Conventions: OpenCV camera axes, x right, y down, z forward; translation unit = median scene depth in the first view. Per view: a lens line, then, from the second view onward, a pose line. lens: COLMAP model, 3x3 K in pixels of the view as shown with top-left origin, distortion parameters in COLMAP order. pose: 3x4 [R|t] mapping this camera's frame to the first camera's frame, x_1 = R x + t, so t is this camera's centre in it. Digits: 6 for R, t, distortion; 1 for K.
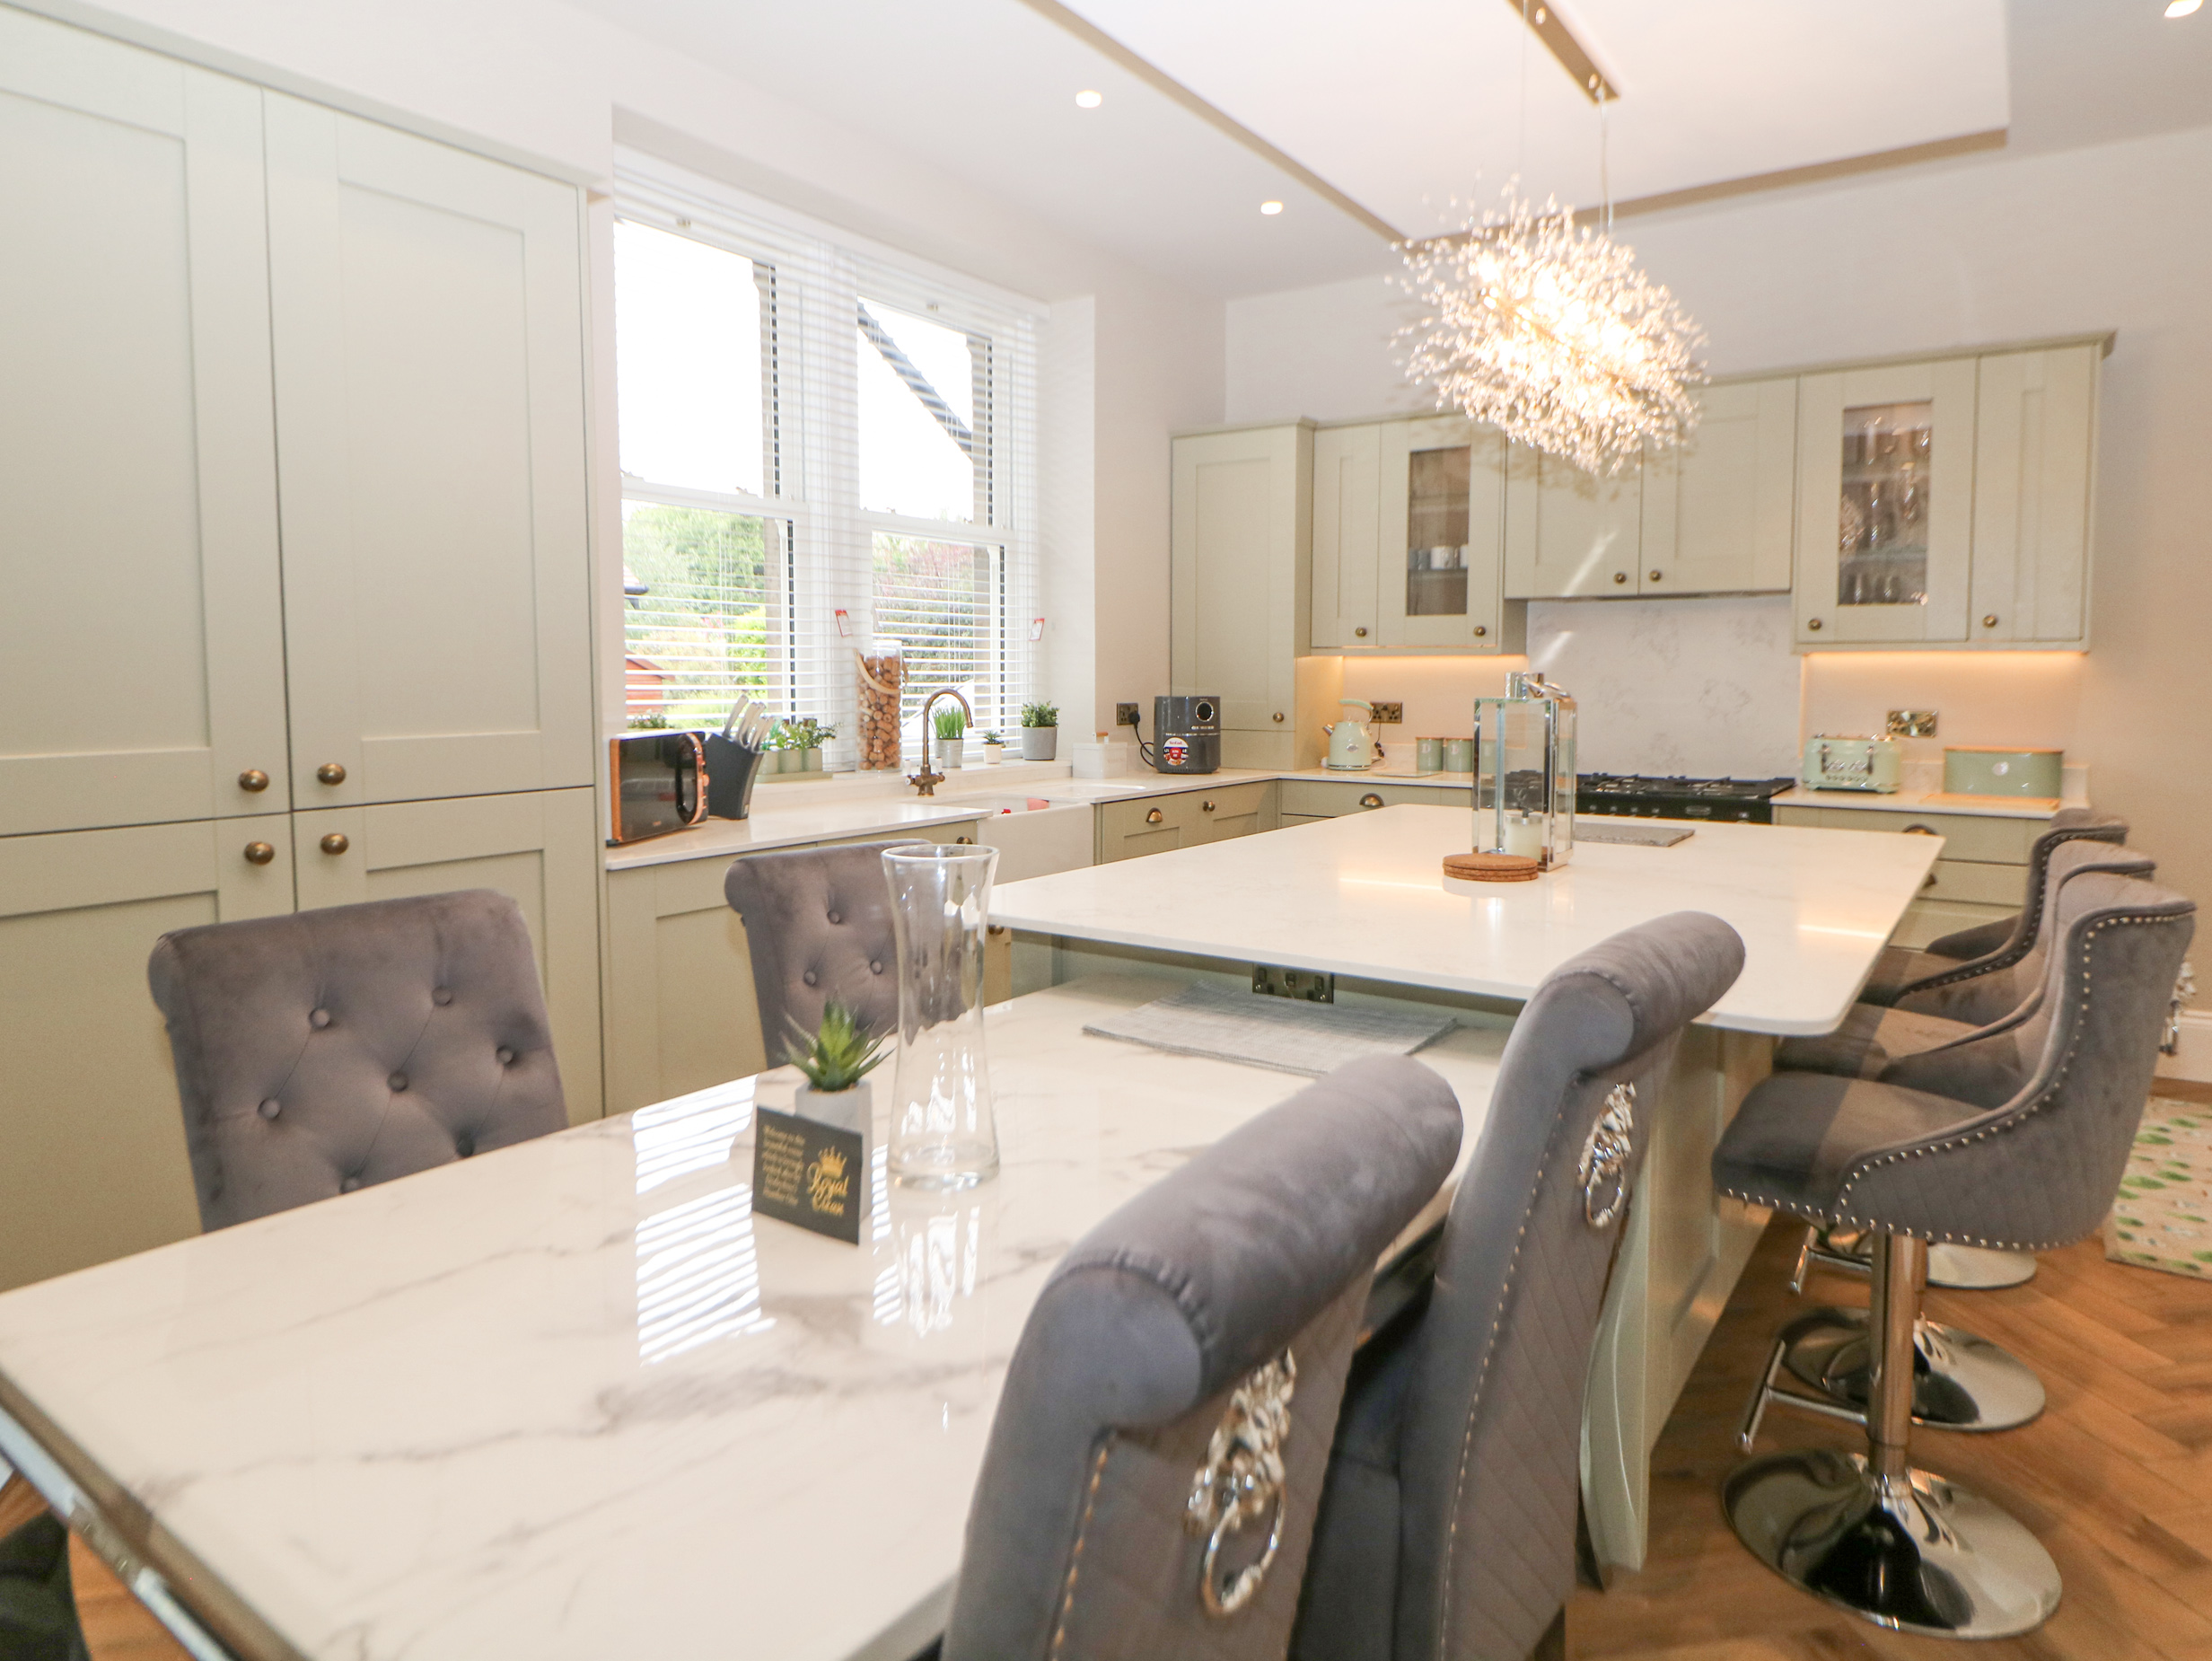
lens RADIAL K [[1343.5, 0, 1161.1], [0, 1343.5, 778.6], [0, 0, 1]] dist [-0.006712, -0.003017]
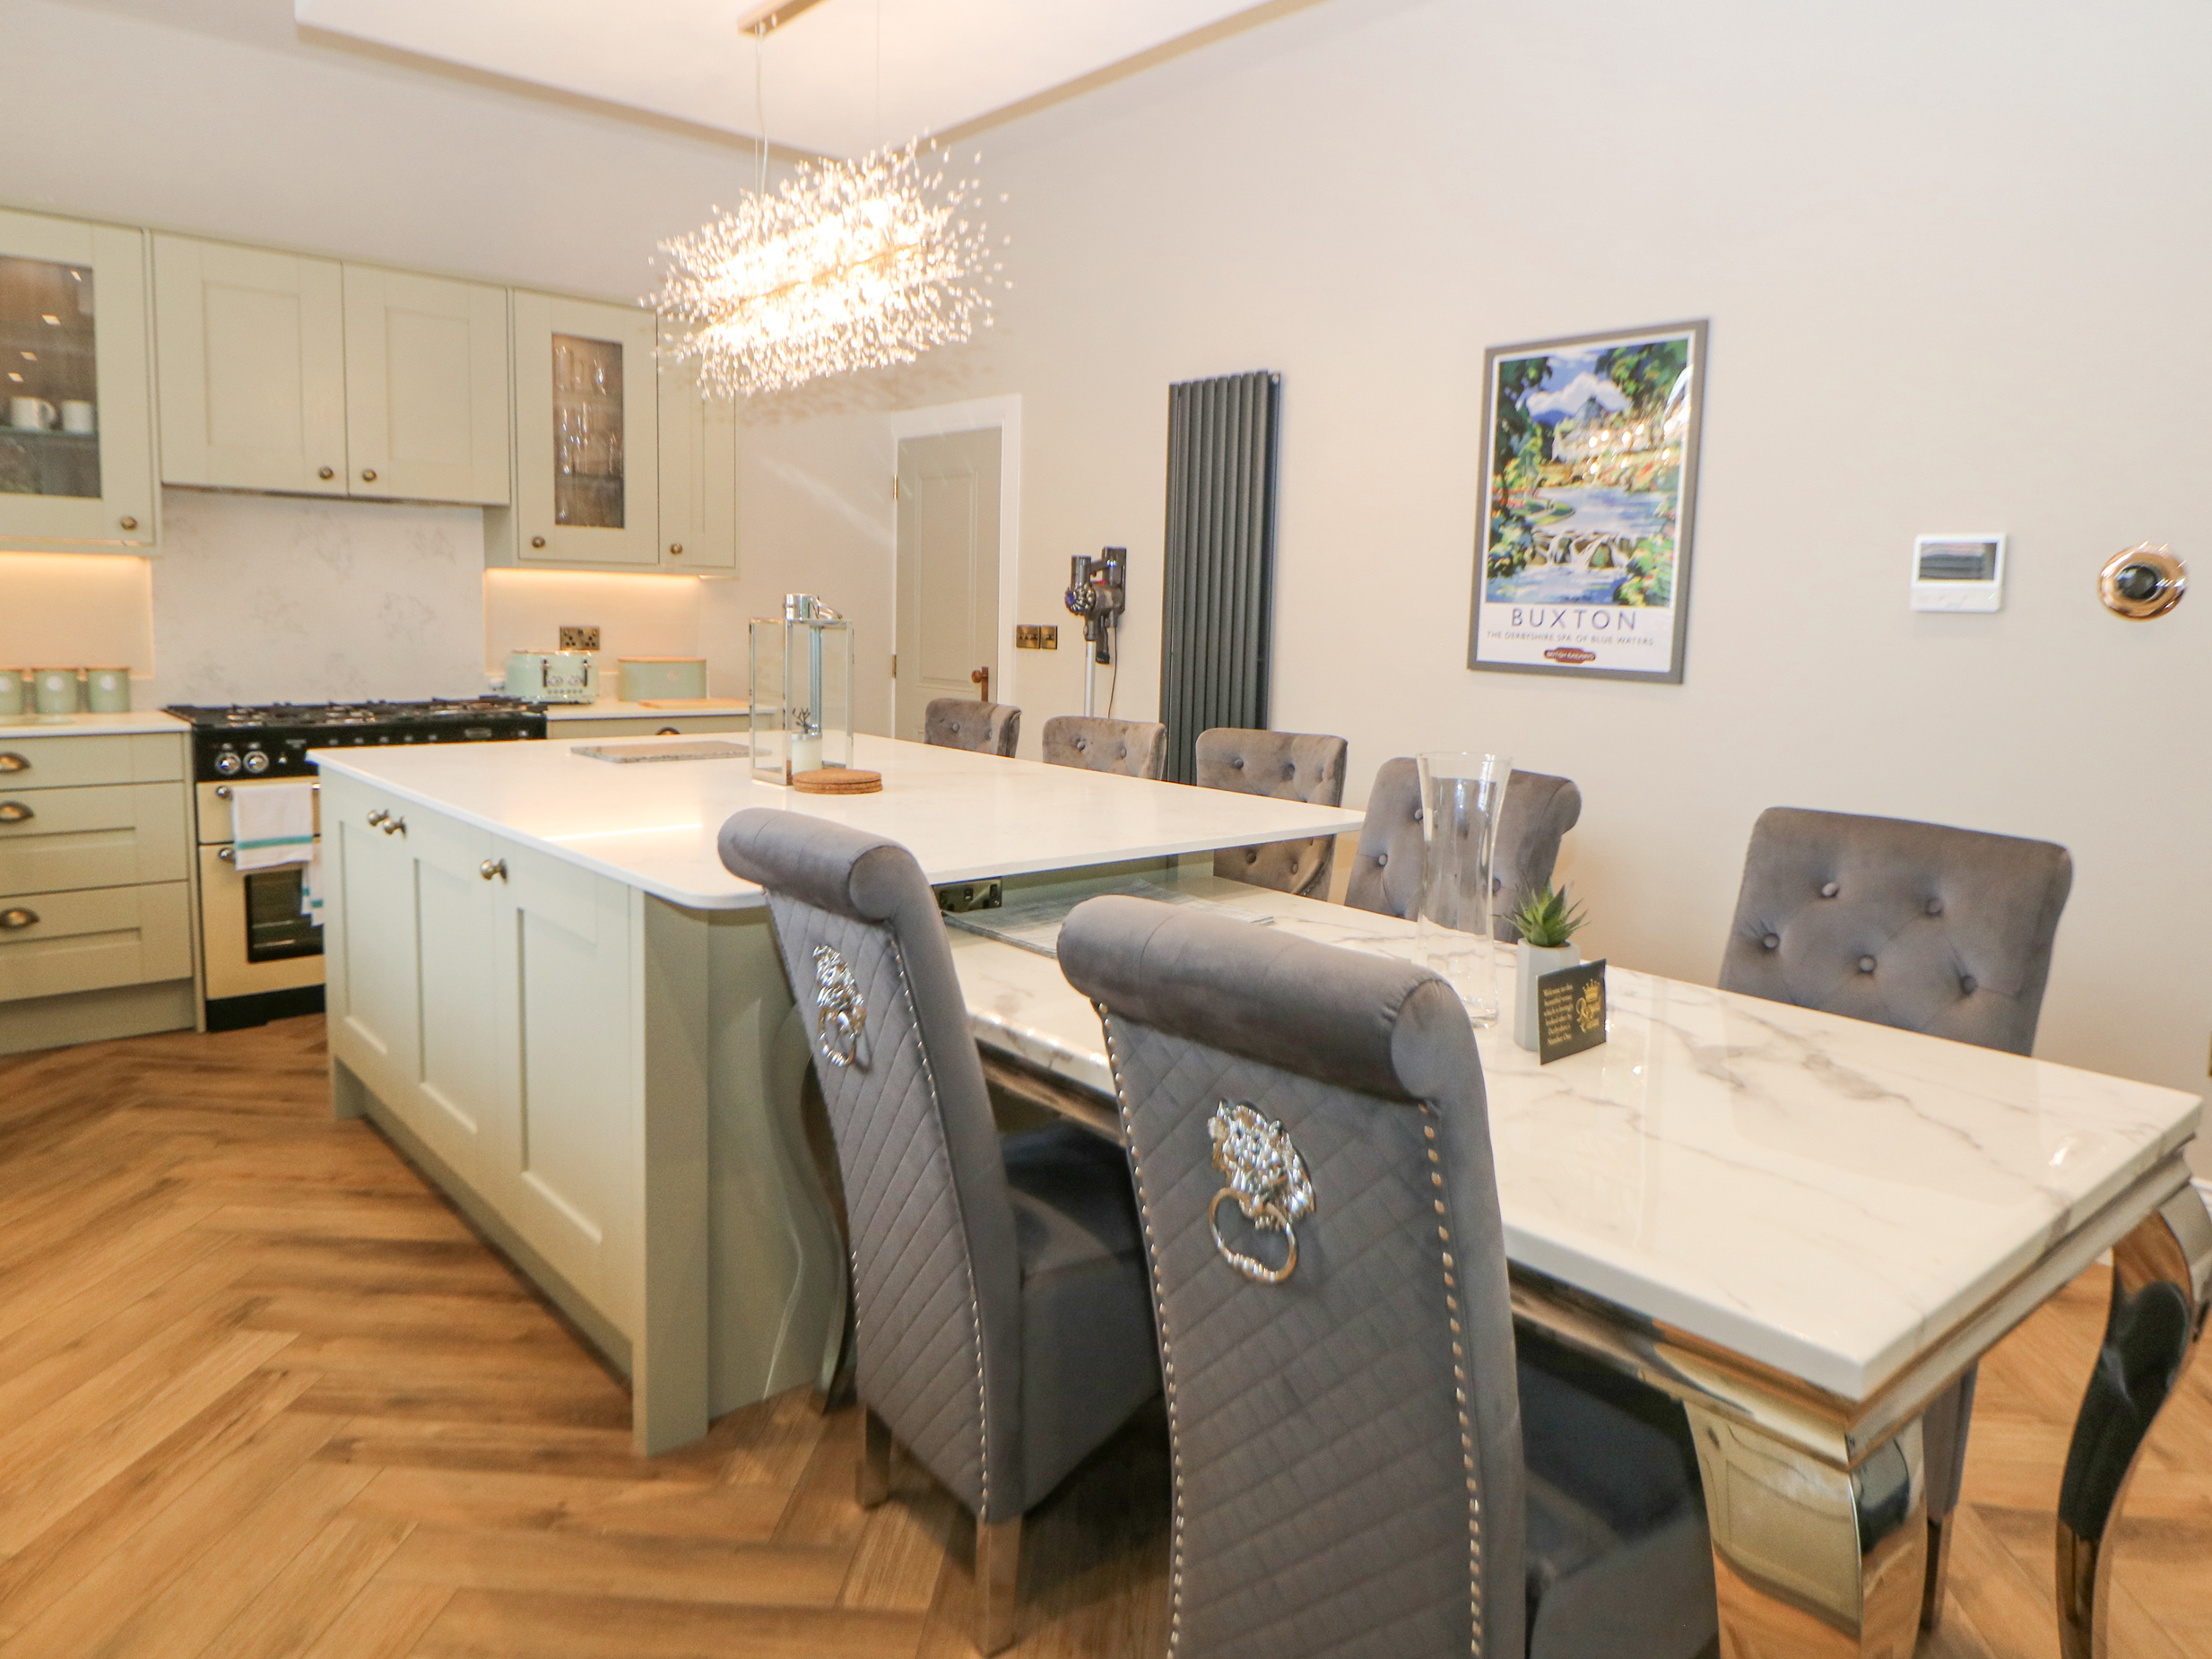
lens RADIAL K [[1433.9, 0, 1112.9], [0, 1433.9, 757.1], [0, 0, 1]] dist [0.001973, -0.000269]
pose [[0.257145, -0.094527, 0.961739, -0.440360], [0.049530, 0.995186, 0.084571, -0.021651], [-0.965103, 0.025888, 0.260589, 0.280978]]
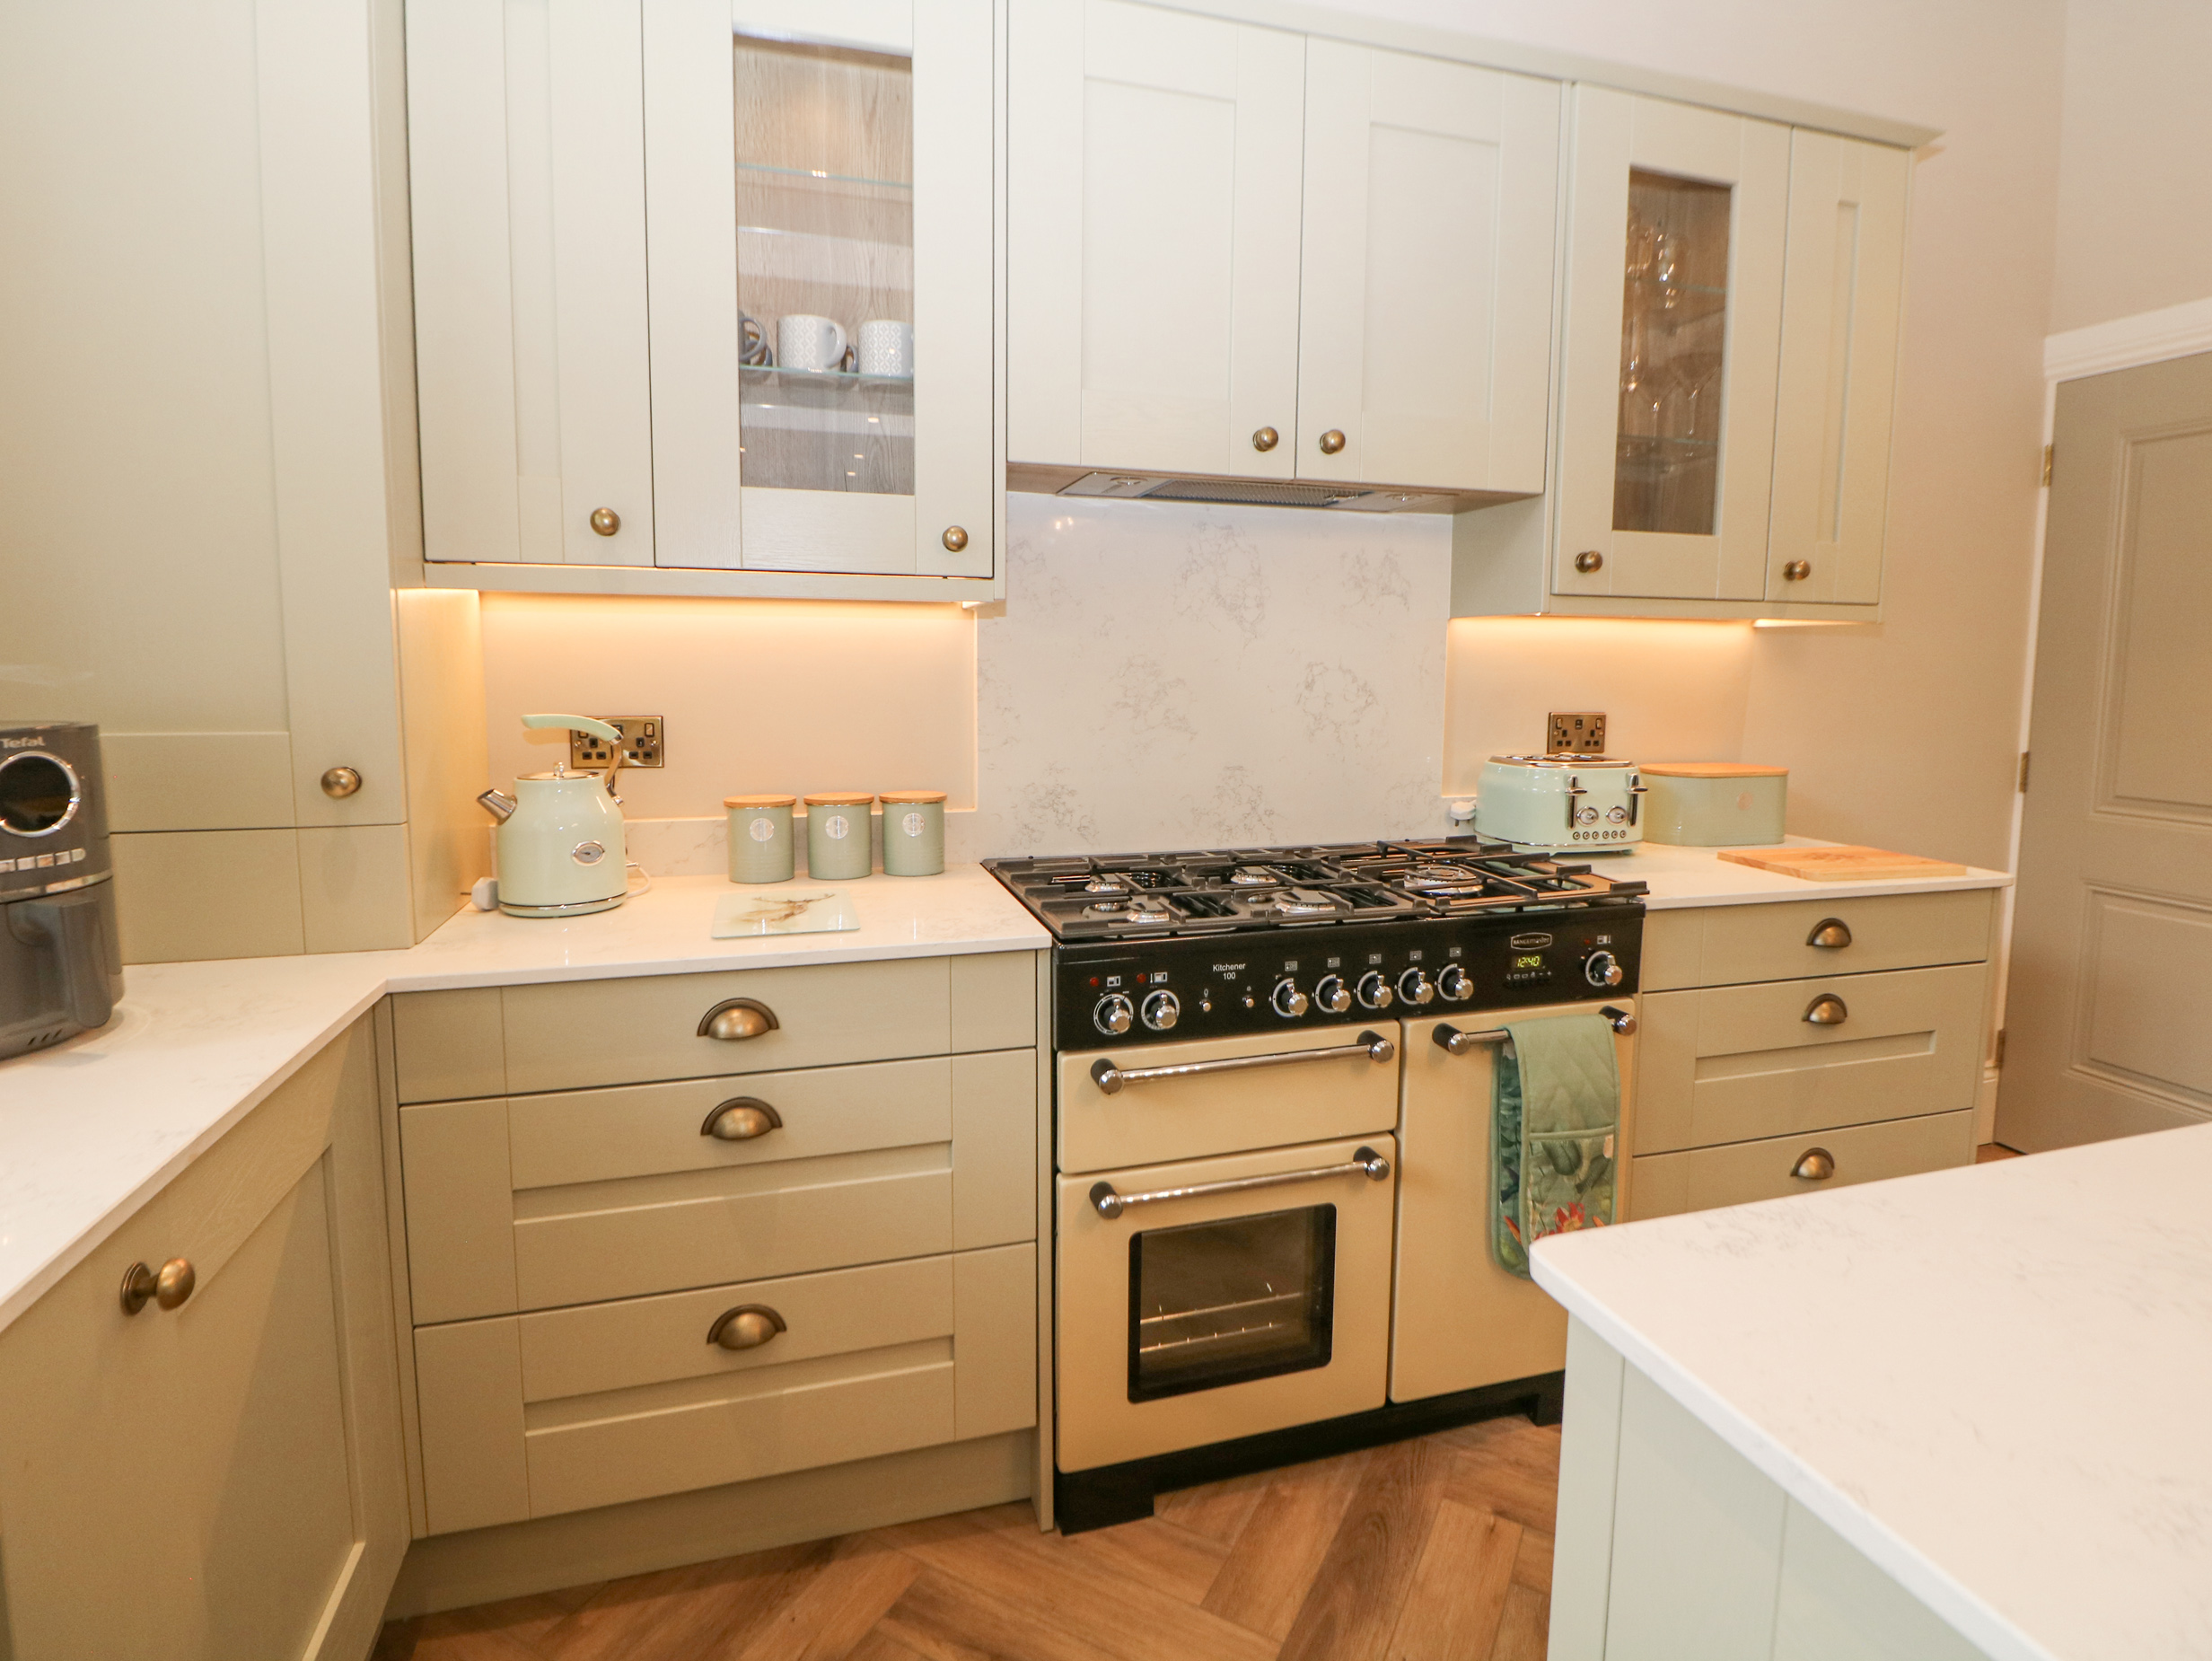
lens RADIAL K [[1130.4, 0, 1103.4], [0, 1130.4, 773.0], [0, 0, 1]] dist [-0.000468, -0.000159]
pose [[0.641776, -0.071141, 0.763585, 0.002961], [0.051757, 0.997436, 0.049428, -0.058871], [-0.765143, 0.007799, 0.643813, 0.808876]]
